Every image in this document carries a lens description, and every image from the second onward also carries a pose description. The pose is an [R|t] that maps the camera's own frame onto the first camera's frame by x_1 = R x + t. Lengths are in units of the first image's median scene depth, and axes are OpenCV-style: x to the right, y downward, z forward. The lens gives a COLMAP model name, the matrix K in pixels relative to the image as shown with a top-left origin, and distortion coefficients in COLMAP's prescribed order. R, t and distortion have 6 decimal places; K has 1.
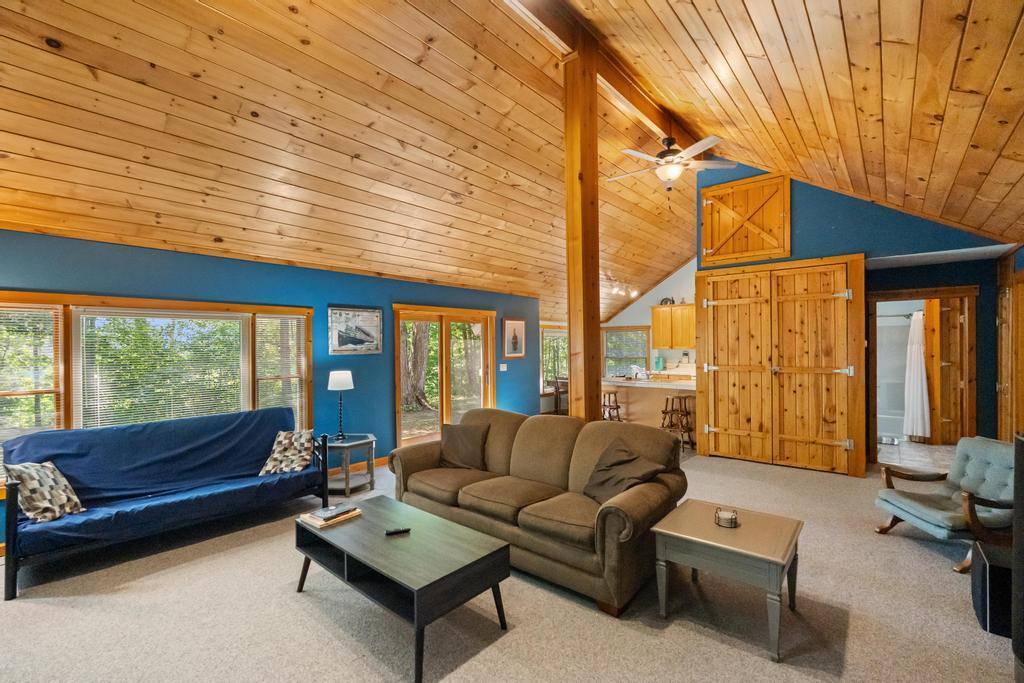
lens RADIAL K [[451.5, 0, 509.8], [0, 451.5, 345.0], [0, 0, 1]] dist [-0.004643, 0.000100]
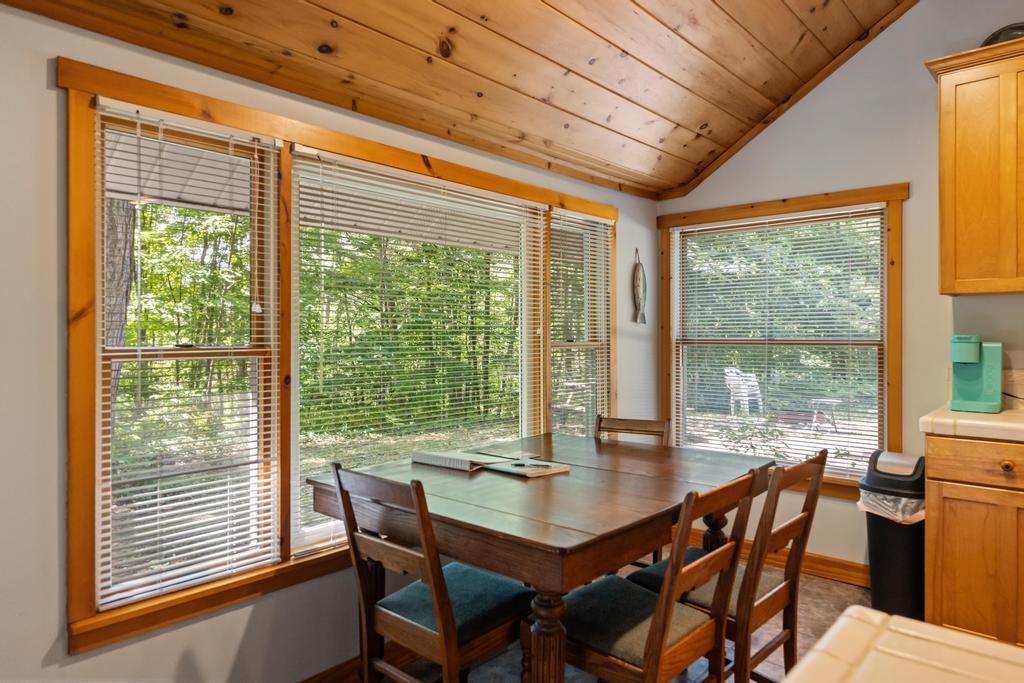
lens RADIAL K [[637.0, 0, 508.3], [0, 637.0, 335.9], [0, 0, 1]] dist [-0.004918, 0.005469]
pose [[0.999577, 0.007753, -0.028031, 0.254265], [-0.007648, 0.999963, 0.003850, 0.046838], [0.028059, -0.003633, 0.999600, 1.282983]]
